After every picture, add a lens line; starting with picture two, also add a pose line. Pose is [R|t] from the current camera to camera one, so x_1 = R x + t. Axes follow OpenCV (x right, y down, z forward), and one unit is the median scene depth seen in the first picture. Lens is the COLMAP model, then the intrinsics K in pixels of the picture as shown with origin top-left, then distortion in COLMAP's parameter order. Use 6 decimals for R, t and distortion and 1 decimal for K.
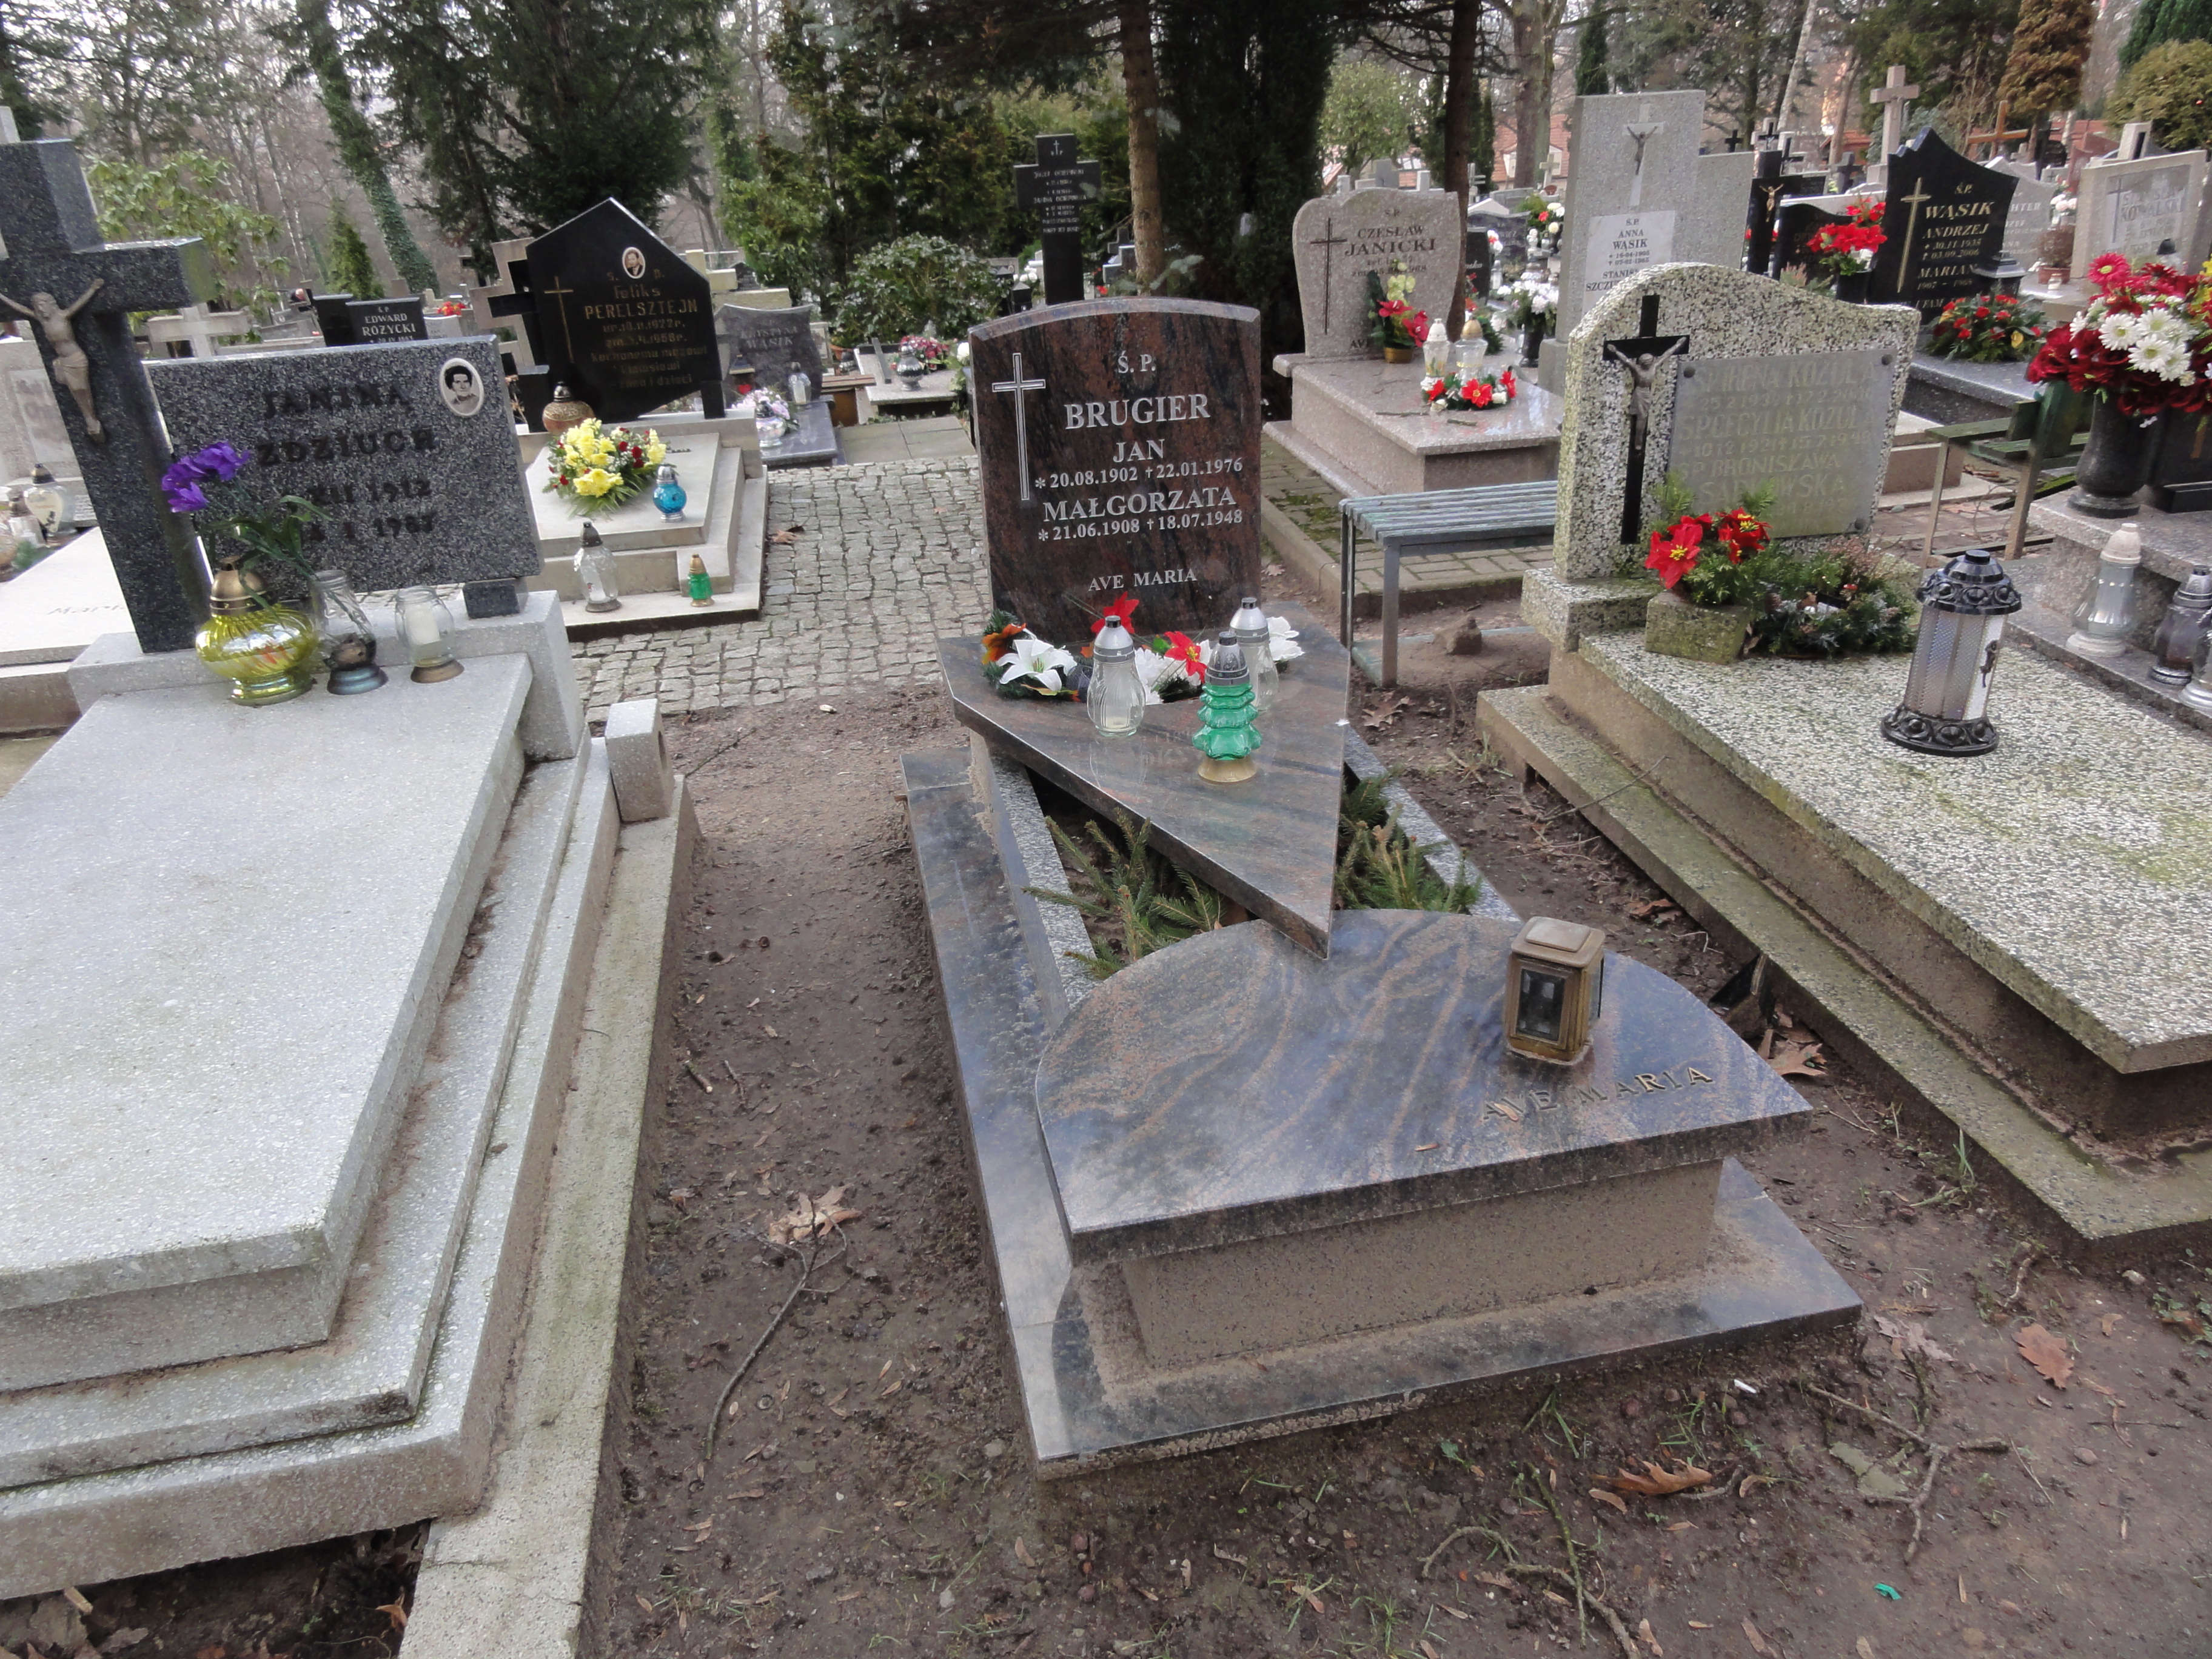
lens RADIAL K [[1566.7, 0, 1106.4], [0, 1566.7, 828.2], [0, 0, 1]] dist [0.002283, 0.001656]
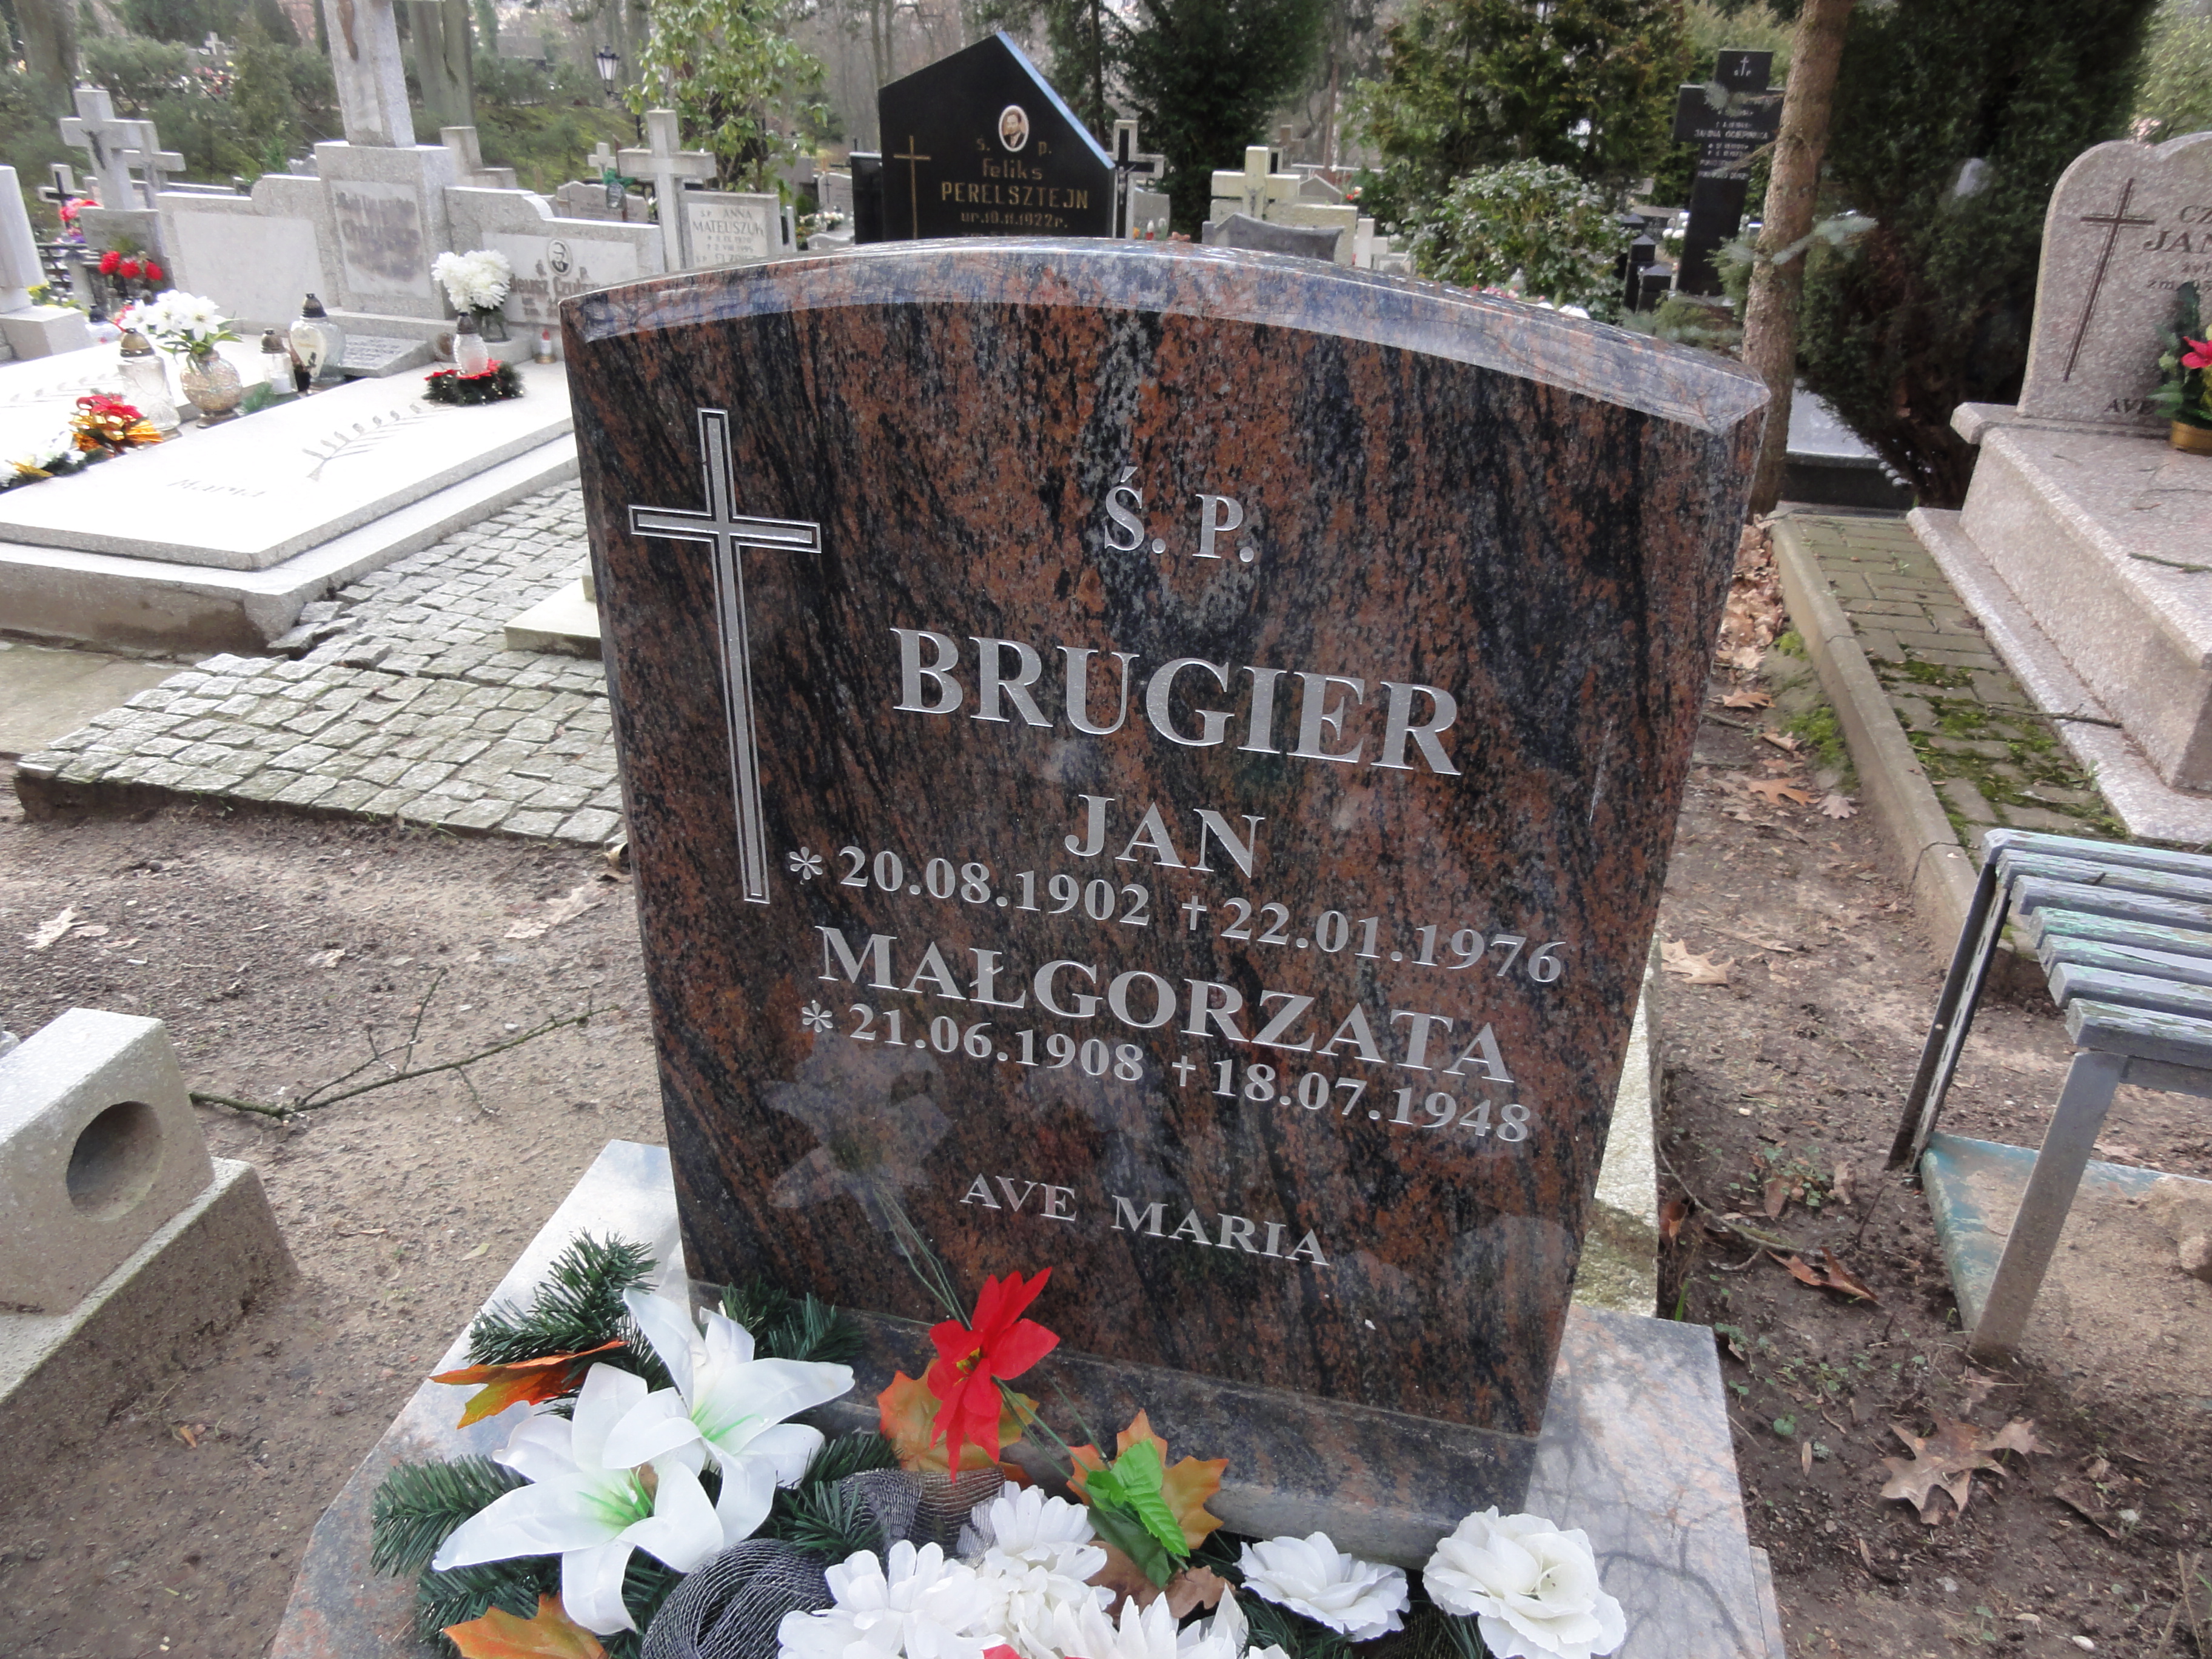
lens RADIAL K [[1566.7, 0, 1109.0], [0, 1566.7, 830.0], [0, 0, 1]] dist [0.002283, 0.001656]
pose [[0.914193, 0.249501, -0.319375, 0.095183], [-0.236193, 0.968373, 0.080421, -0.256563], [0.329339, 0.001914, 0.944210, 0.734114]]
